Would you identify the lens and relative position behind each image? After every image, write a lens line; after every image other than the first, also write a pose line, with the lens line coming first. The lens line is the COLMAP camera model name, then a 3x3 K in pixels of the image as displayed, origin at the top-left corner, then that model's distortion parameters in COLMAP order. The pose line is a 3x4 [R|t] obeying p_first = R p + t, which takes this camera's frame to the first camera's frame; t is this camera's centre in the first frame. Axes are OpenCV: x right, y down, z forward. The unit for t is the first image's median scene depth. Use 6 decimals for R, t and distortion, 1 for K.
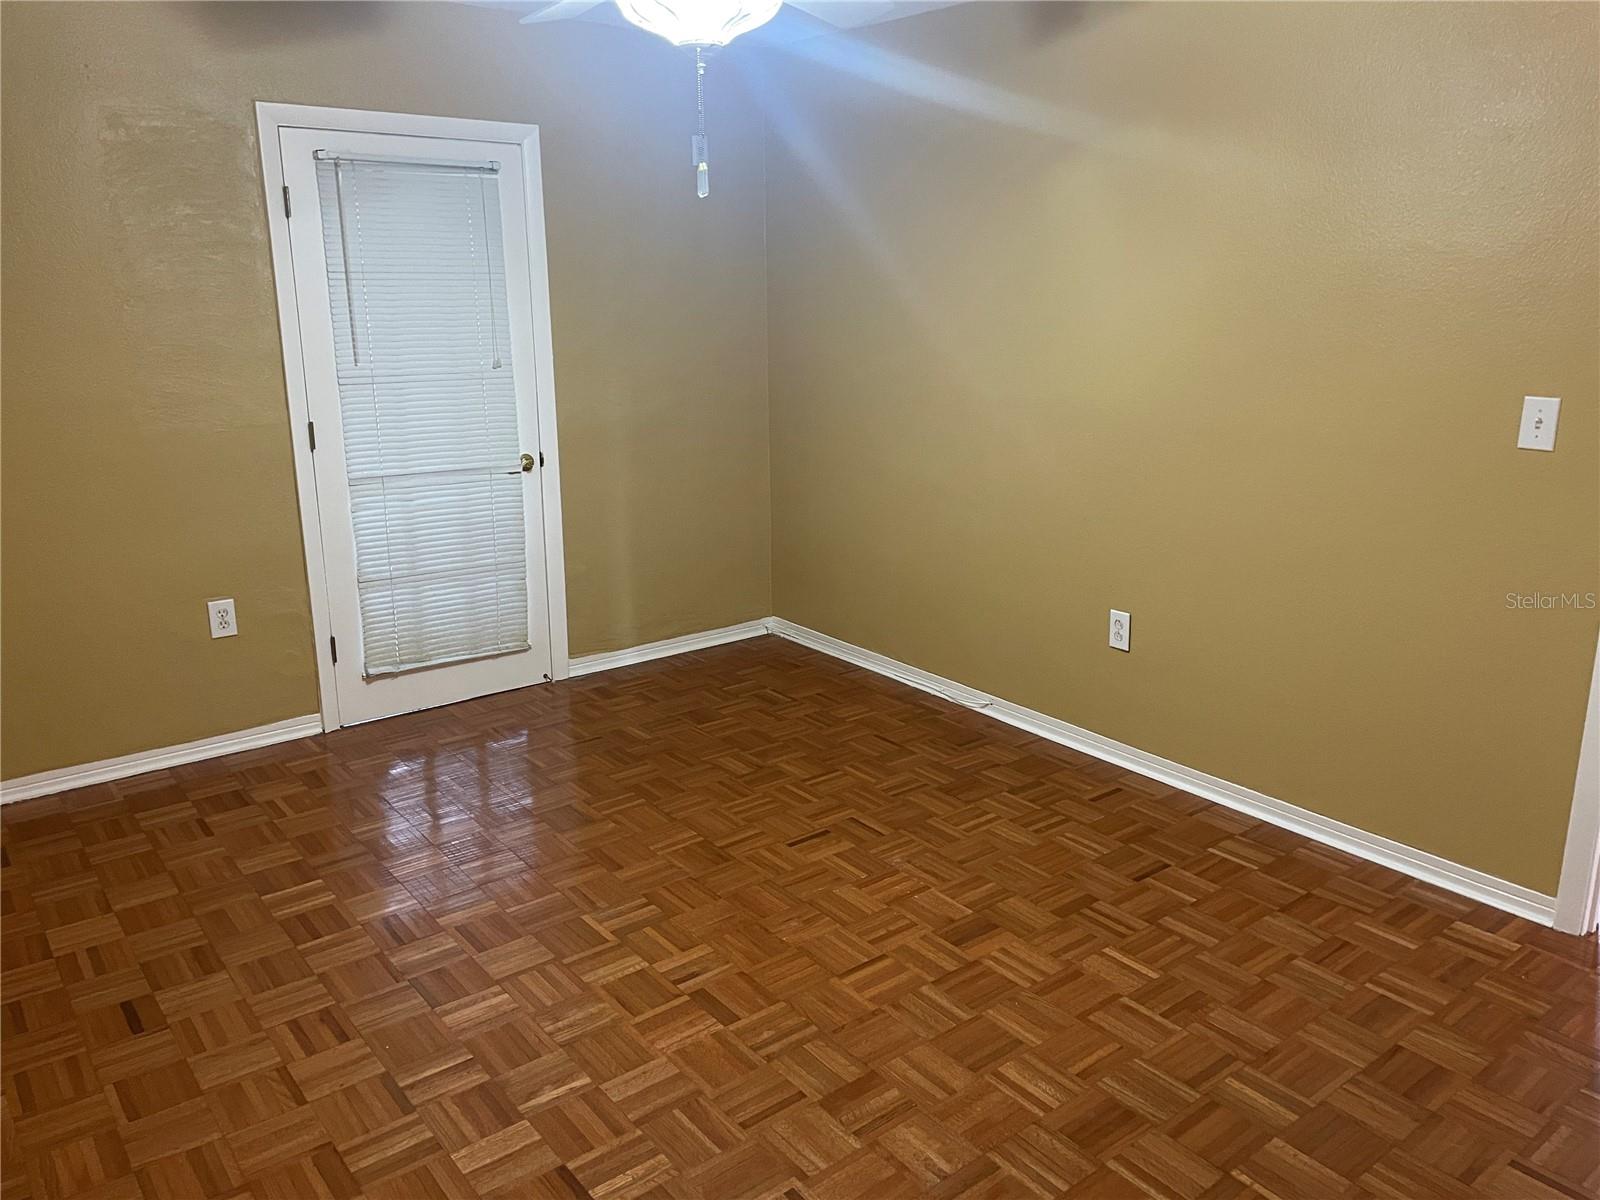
lens RADIAL K [[1211.4, 0, 791.8], [0, 1211.4, 599.6], [0, 0, 1]] dist [0.053535, -0.006593]
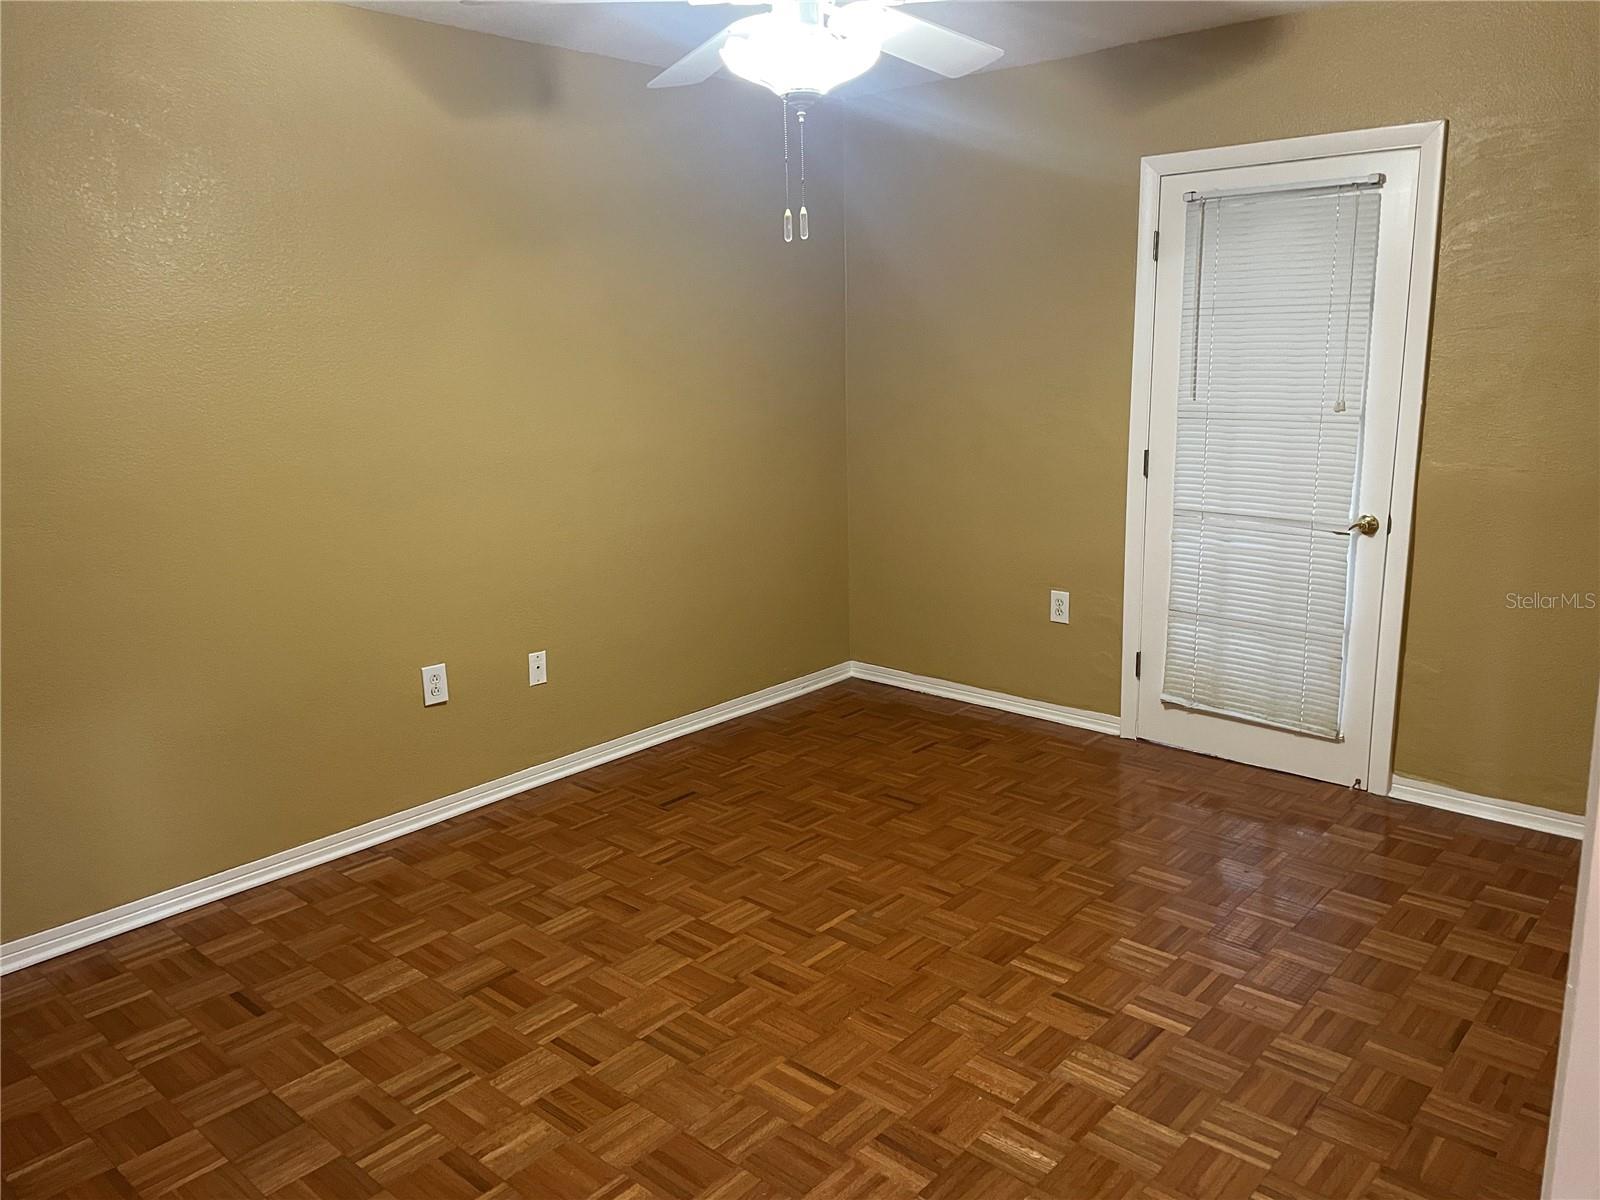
lens RADIAL K [[1211.4, 0, 844.1], [0, 1211.4, 605.7], [0, 0, 1]] dist [0.053535, -0.006593]
pose [[0.179609, 0.216694, -0.959575, 0.577526], [-0.231113, 0.957431, 0.172951, -0.130580], [0.956205, 0.190707, 0.222044, 0.509697]]
